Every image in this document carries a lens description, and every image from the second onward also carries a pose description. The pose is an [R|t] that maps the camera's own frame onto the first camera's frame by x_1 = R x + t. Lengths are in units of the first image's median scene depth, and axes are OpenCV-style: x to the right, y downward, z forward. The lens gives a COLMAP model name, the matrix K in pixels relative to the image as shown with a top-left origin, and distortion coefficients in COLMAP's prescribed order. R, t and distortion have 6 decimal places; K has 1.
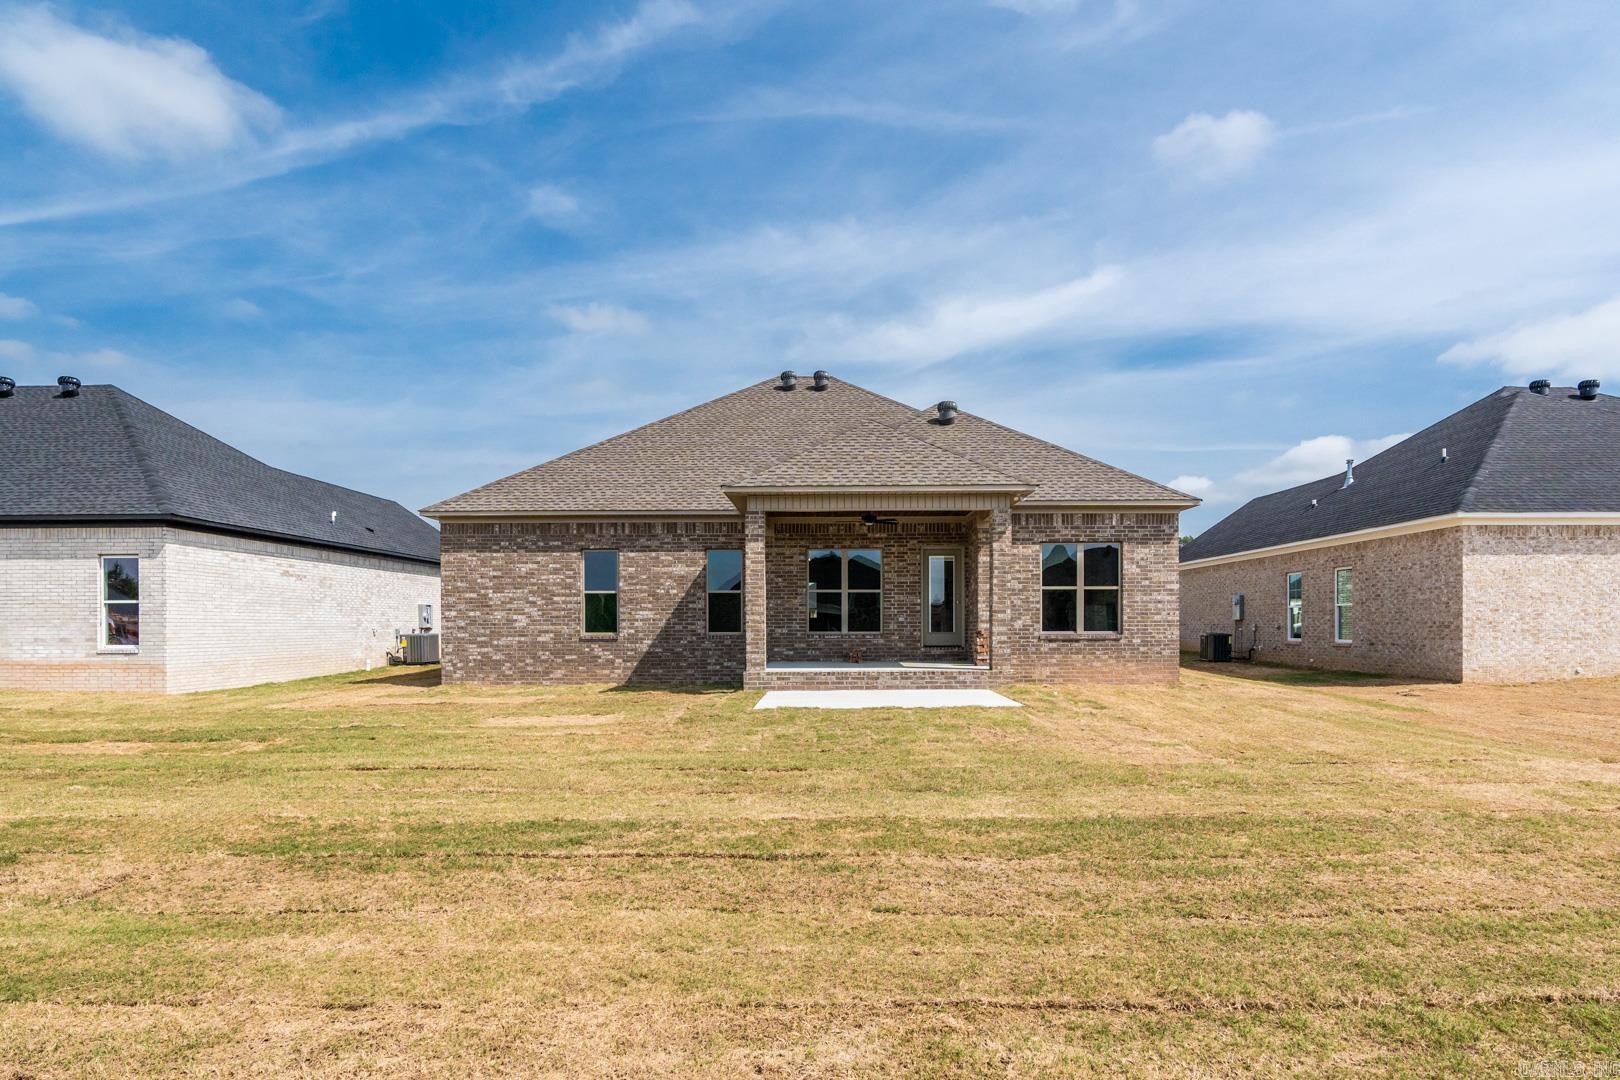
lens RADIAL K [[891.0, 0, 806.3], [0, 891.0, 628.4], [0, 0, 1]] dist [-0.010295, 0.000158]
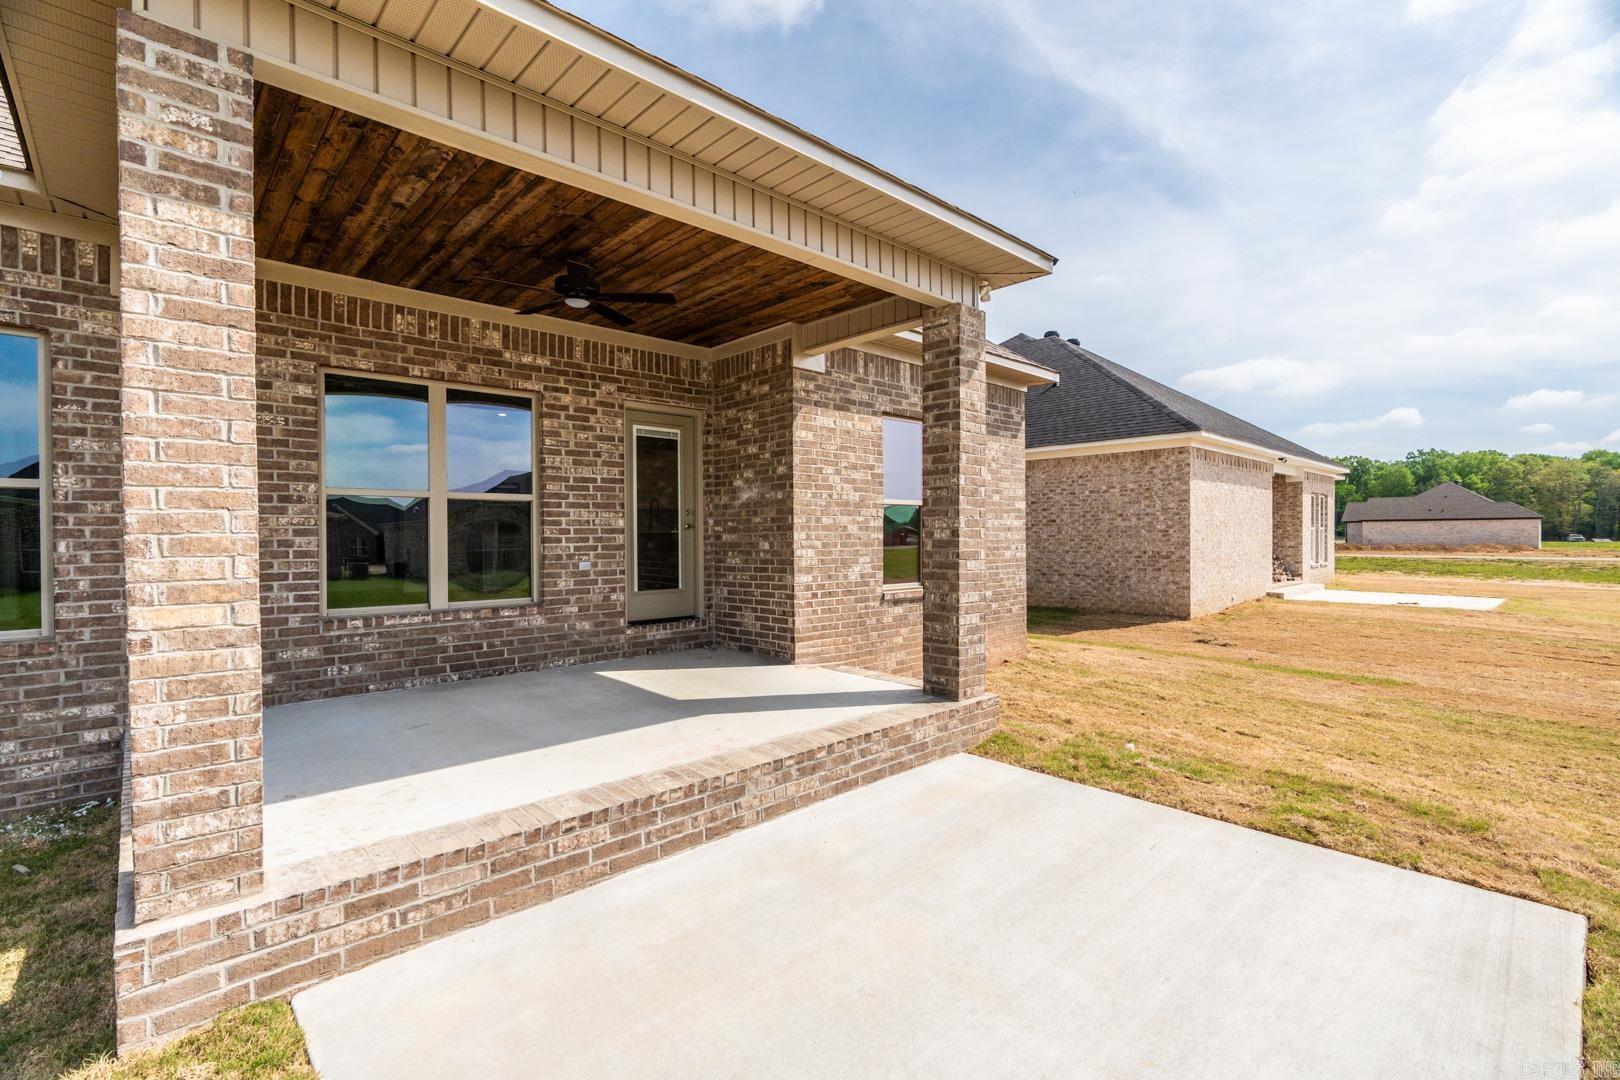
lens RADIAL K [[726.4, 0, 800.4], [0, 726.4, 541.1], [0, 0, 1]] dist [-0.002726, 0.000700]
pose [[0.718086, -0.008367, 0.695904, -0.062732], [0.005850, 0.999965, 0.005986, -0.024284], [-0.695930, -0.000228, 0.718110, 0.703053]]
